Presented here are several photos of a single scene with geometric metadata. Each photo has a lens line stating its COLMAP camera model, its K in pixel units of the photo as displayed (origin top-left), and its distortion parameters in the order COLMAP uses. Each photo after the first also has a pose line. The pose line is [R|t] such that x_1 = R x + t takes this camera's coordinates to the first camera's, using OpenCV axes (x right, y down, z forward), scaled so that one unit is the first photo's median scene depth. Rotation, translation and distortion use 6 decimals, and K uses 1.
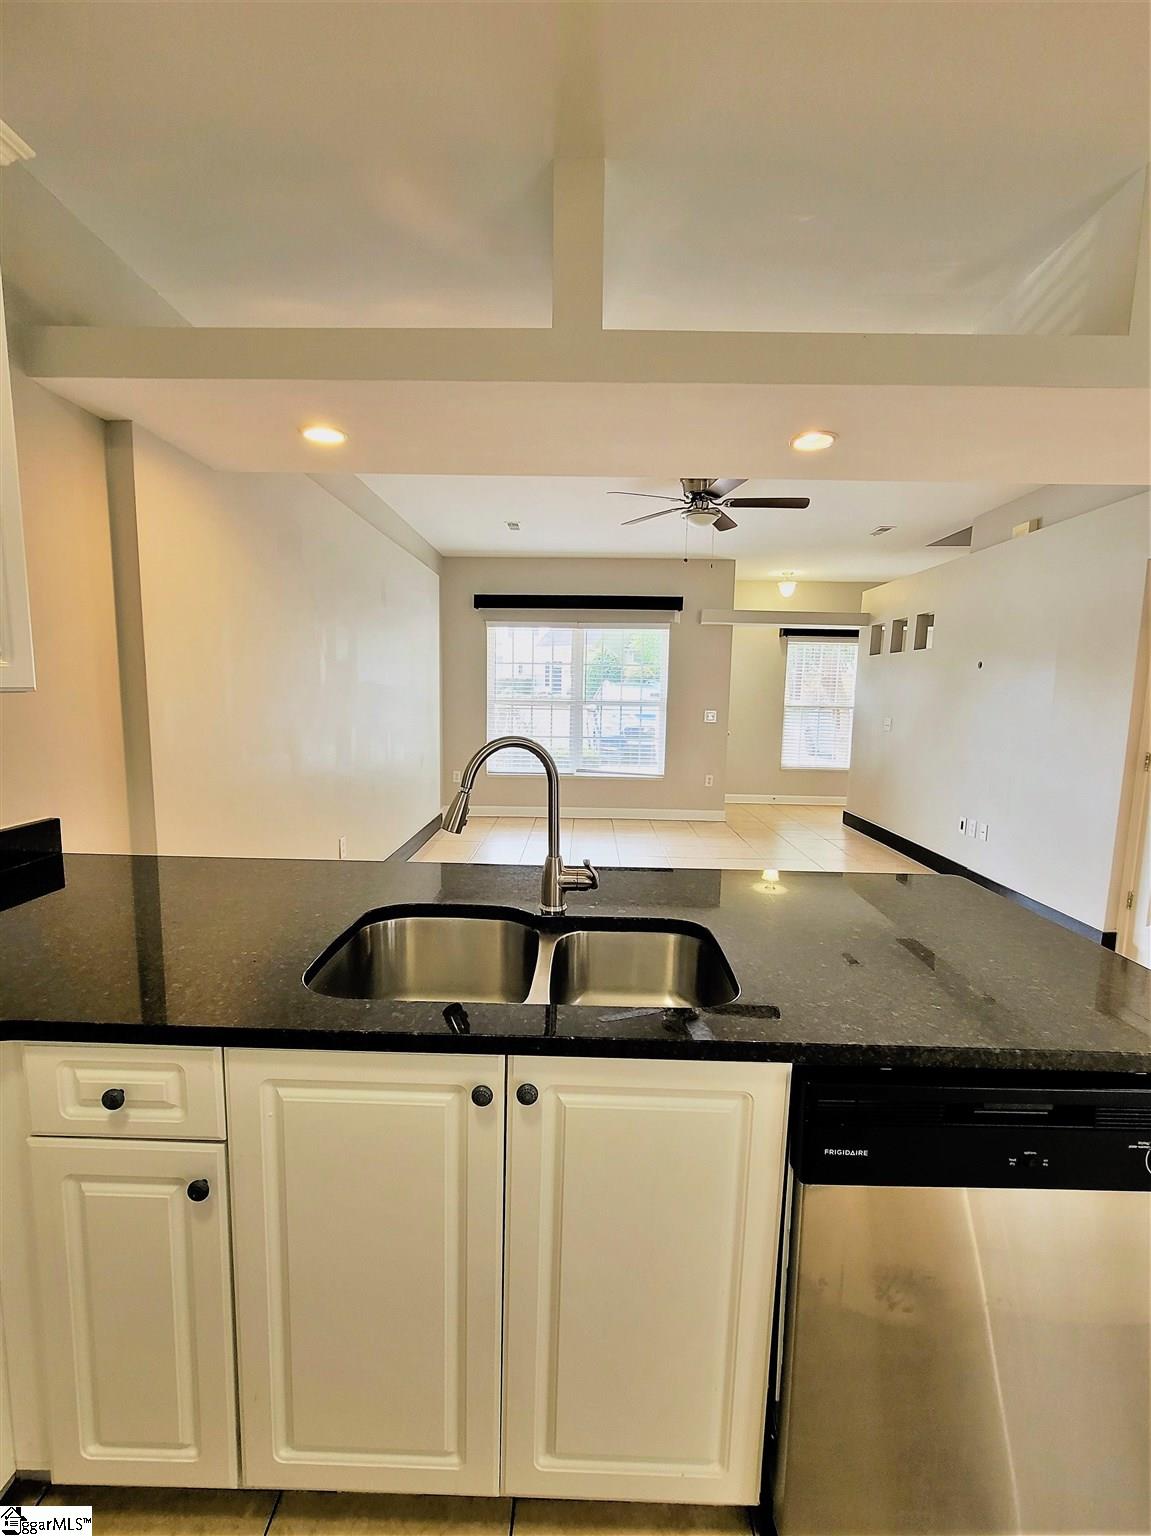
lens RADIAL K [[645.1, 0, 575.5], [0, 645.1, 768.0], [0, 0, 1]] dist [0.000454, -0.000009]
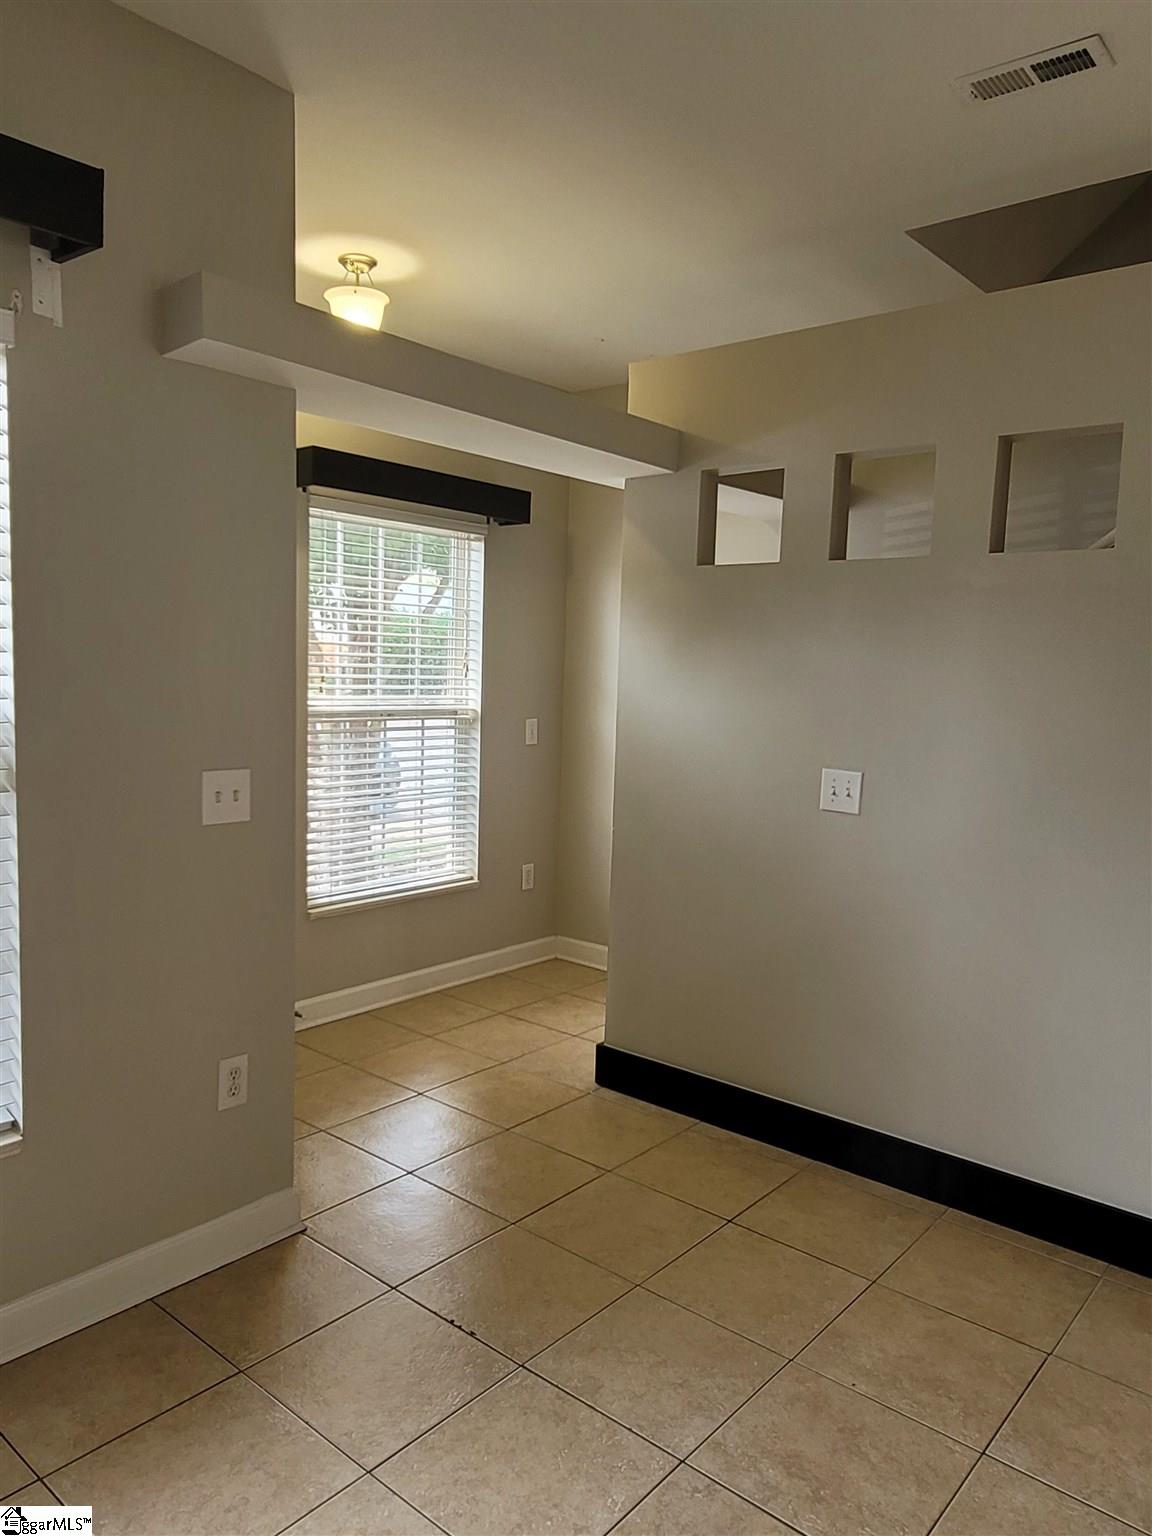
lens RADIAL K [[1053.9, 0, 576.8], [0, 1053.9, 768.1], [0, 0, 1]] dist [-0.003013, -0.000636]
pose [[0.635566, -0.072084, 0.768674, 0.010615], [0.073428, 0.996762, 0.032761, -0.092464], [-0.768547, 0.035621, 0.638802, 0.678023]]
